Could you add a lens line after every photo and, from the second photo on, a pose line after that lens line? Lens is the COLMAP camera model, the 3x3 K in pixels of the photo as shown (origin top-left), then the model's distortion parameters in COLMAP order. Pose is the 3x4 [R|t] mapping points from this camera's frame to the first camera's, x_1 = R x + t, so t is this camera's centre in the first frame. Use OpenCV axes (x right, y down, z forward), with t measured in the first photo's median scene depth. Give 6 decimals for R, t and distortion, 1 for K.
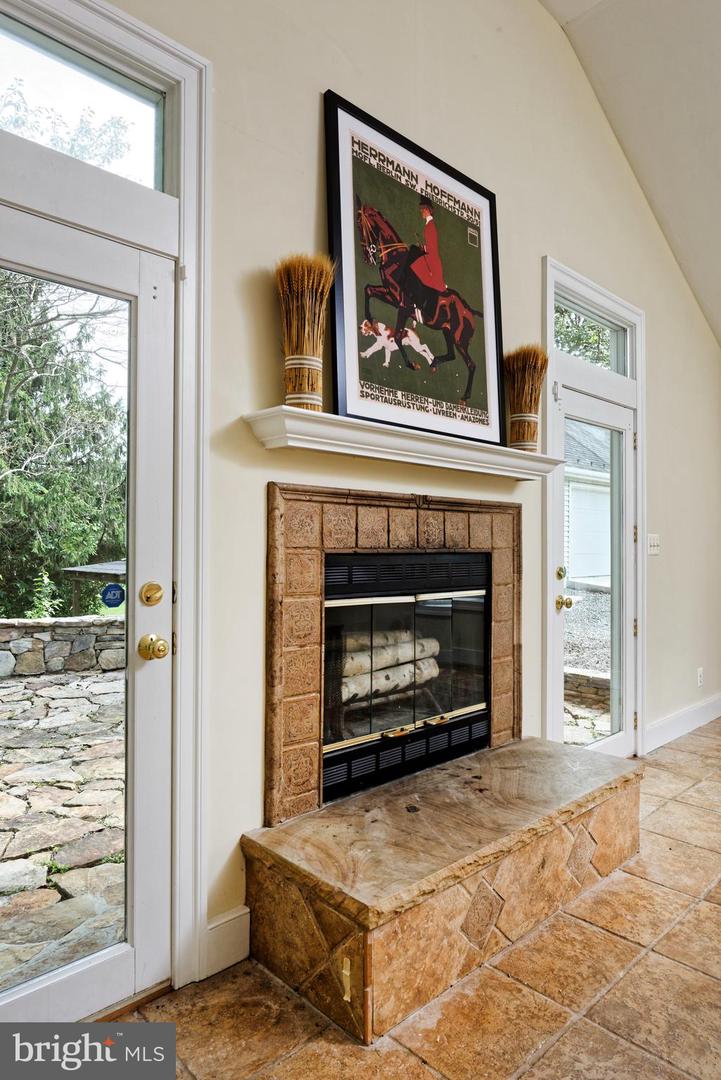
lens RADIAL K [[658.7, 0, 360.5], [0, 658.7, 540.0], [0, 0, 1]] dist [0.000763, 0.000146]
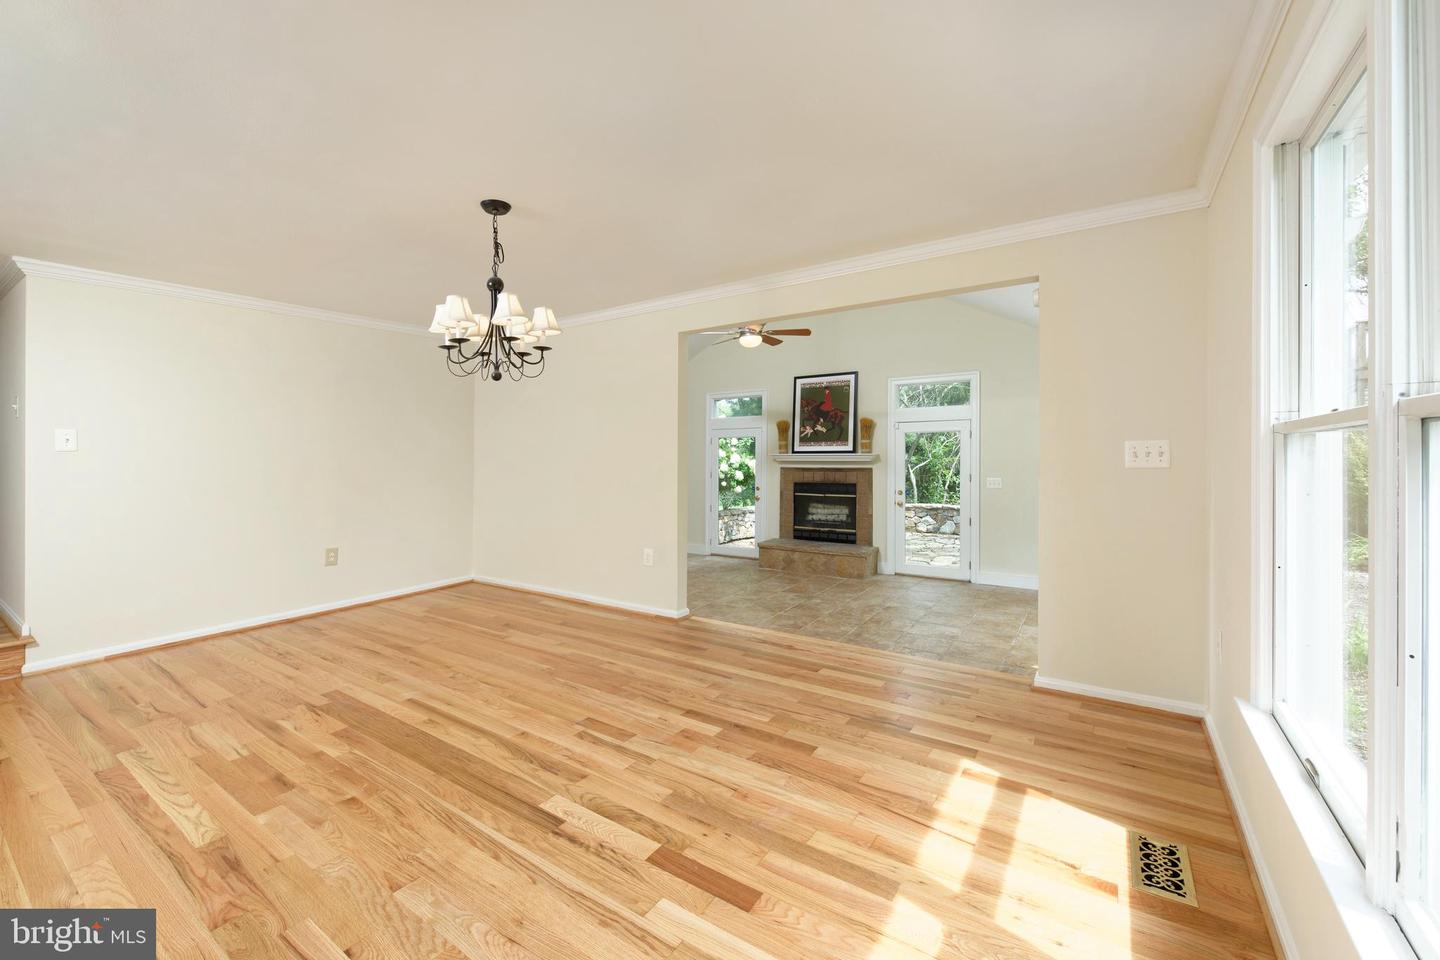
lens RADIAL K [[568.0, 0, 712.8], [0, 568.0, 469.4], [0, 0, 1]] dist [-0.000720, -0.000358]
pose [[0.235763, 0.012704, -0.971728, 3.147813], [0.010857, 0.999818, 0.015705, -0.119276], [0.971750, -0.014252, 0.235582, -0.379303]]
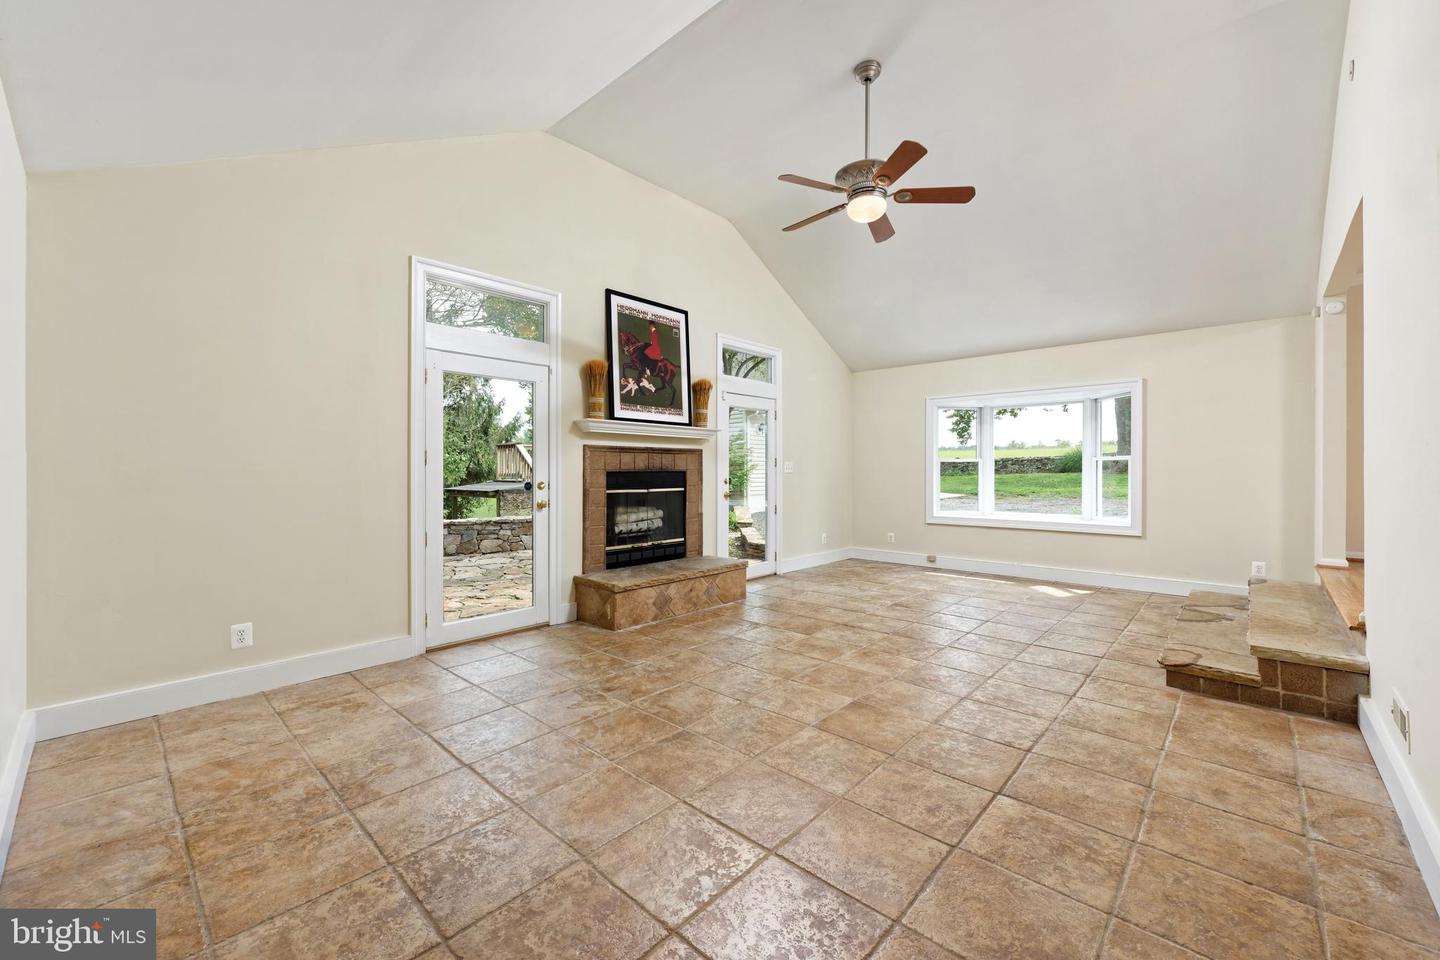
lens RADIAL K [[568.0, 0, 712.8], [0, 568.0, 469.4], [0, 0, 1]] dist [-0.000720, -0.000358]
pose [[0.998414, -0.004802, 0.056090, 0.208886], [0.004497, 0.999974, 0.005562, 0.001498], [-0.056115, -0.005301, 0.998410, -1.087592]]
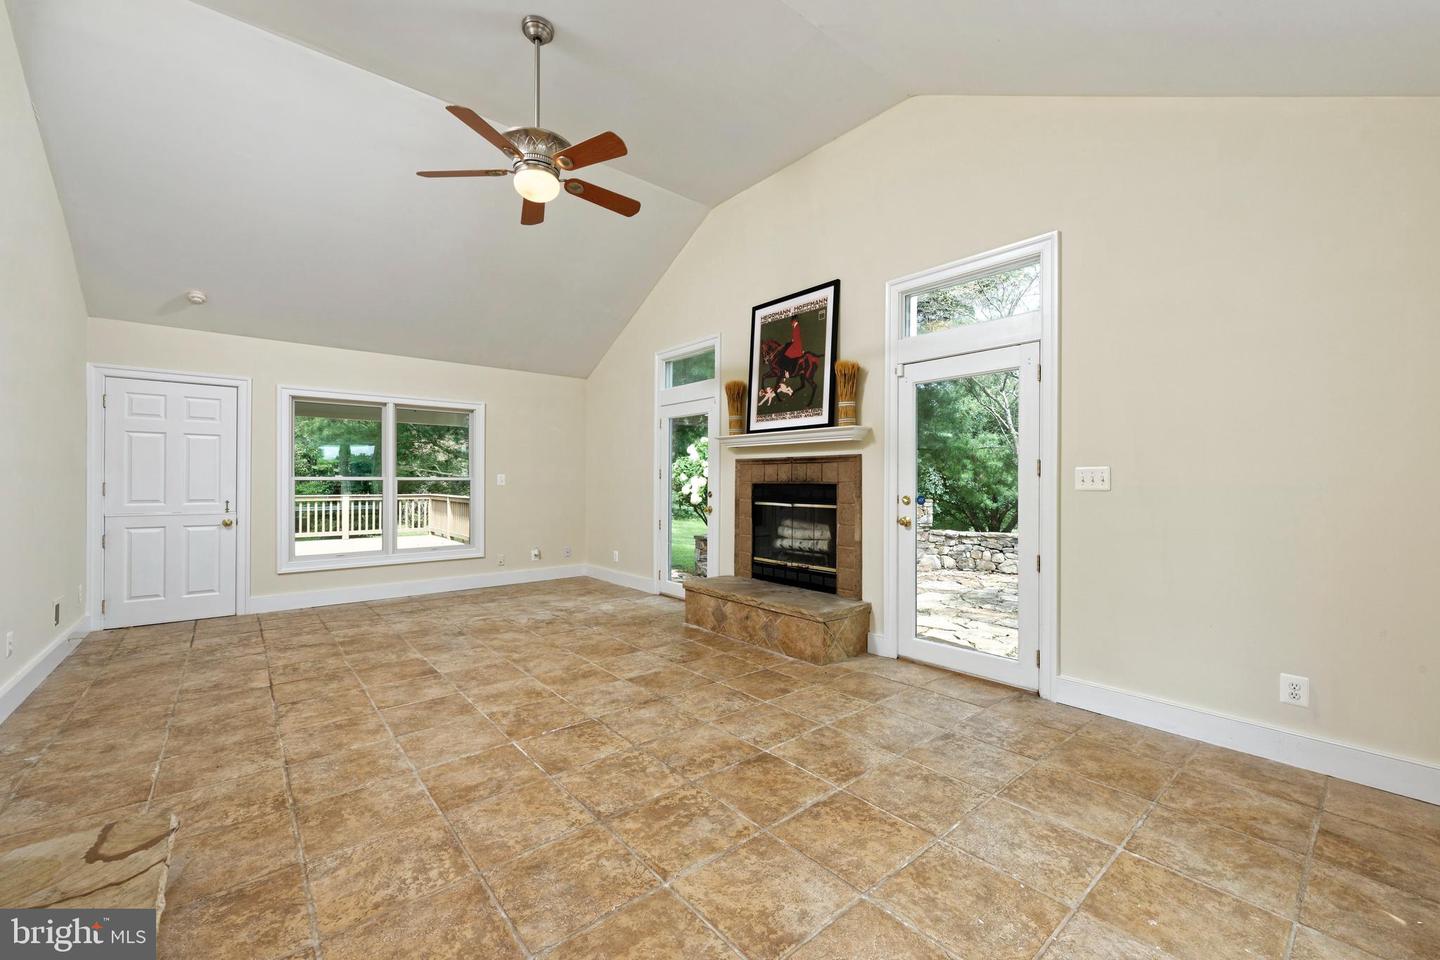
lens RADIAL K [[574.0, 0, 735.9], [0, 574.0, 480.8], [0, 0, 1]] dist [-0.009522, -0.000122]
pose [[-0.036079, -0.004078, -0.999341, 2.014663], [0.005470, 0.999976, -0.004279, 0.016375], [0.999334, -0.005621, -0.036055, 0.910694]]
